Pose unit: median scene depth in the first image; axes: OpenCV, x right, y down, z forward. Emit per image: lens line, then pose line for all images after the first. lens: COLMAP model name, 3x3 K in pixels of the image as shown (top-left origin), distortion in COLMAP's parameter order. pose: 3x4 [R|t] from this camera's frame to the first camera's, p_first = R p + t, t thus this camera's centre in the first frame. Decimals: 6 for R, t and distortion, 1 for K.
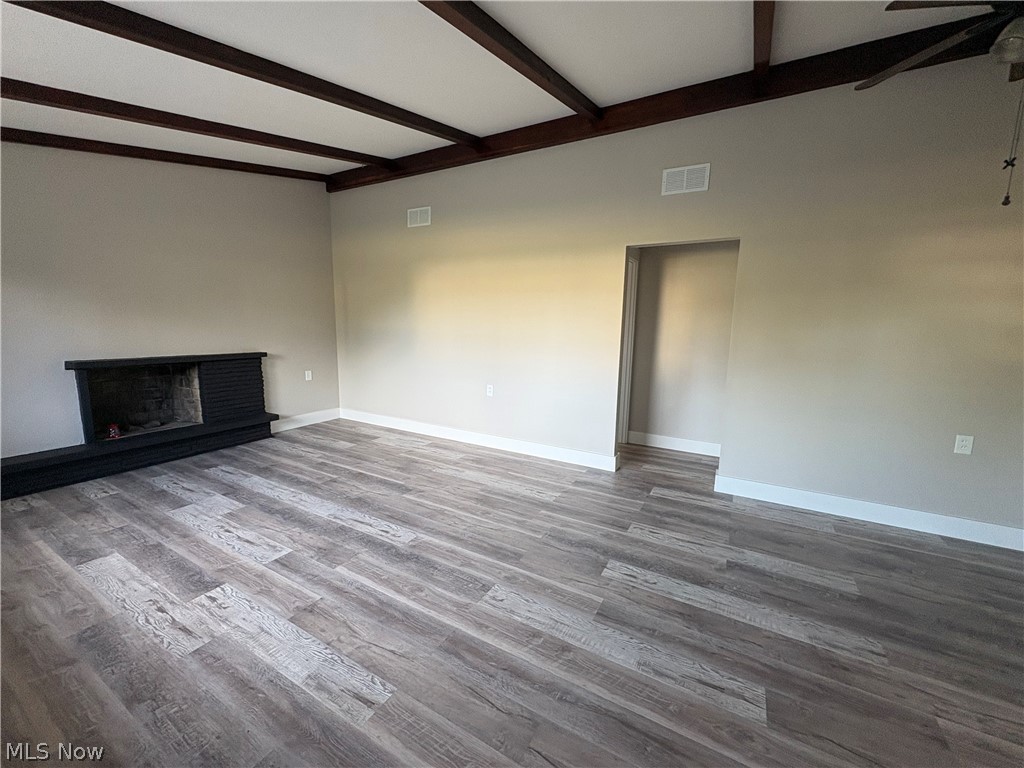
lens RADIAL K [[407.2, 0, 512.0], [0, 407.2, 384.0], [0, 0, 1]] dist [-0.000374, 0.000054]
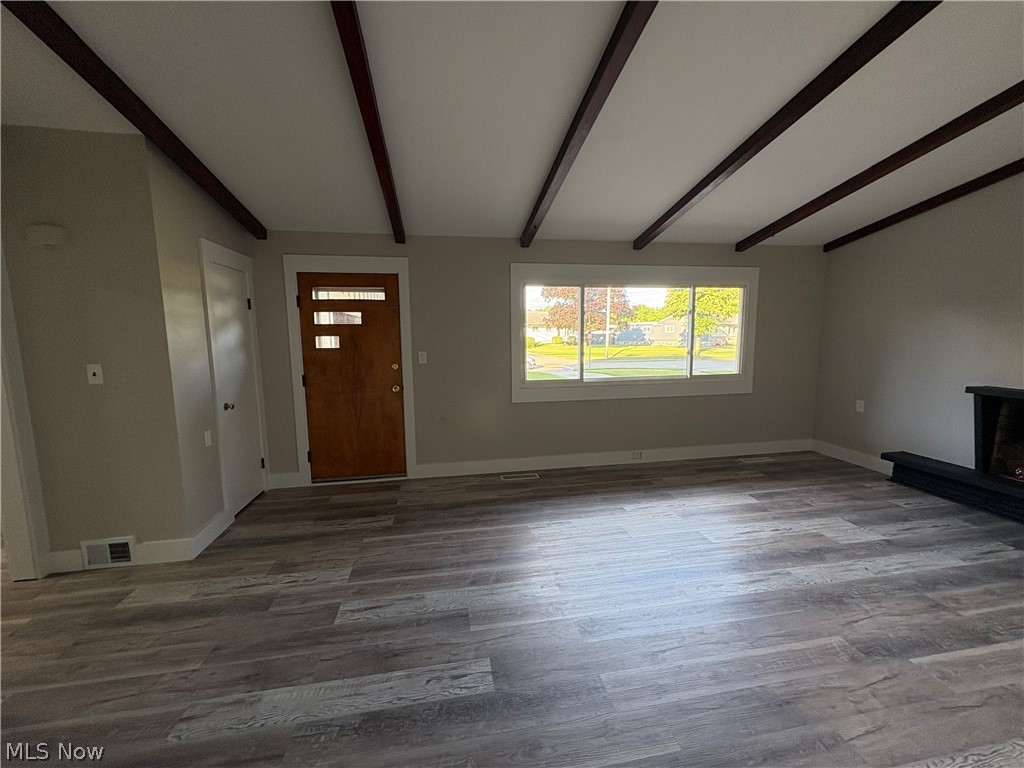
lens RADIAL K [[407.2, 0, 512.0], [0, 407.2, 384.0], [0, 0, 1]] dist [-0.000374, 0.000054]
pose [[-0.771461, 0.068432, -0.632585, 0.573344], [-0.096033, 0.970287, 0.222081, -0.220992], [0.628987, 0.232076, -0.741968, 1.298912]]
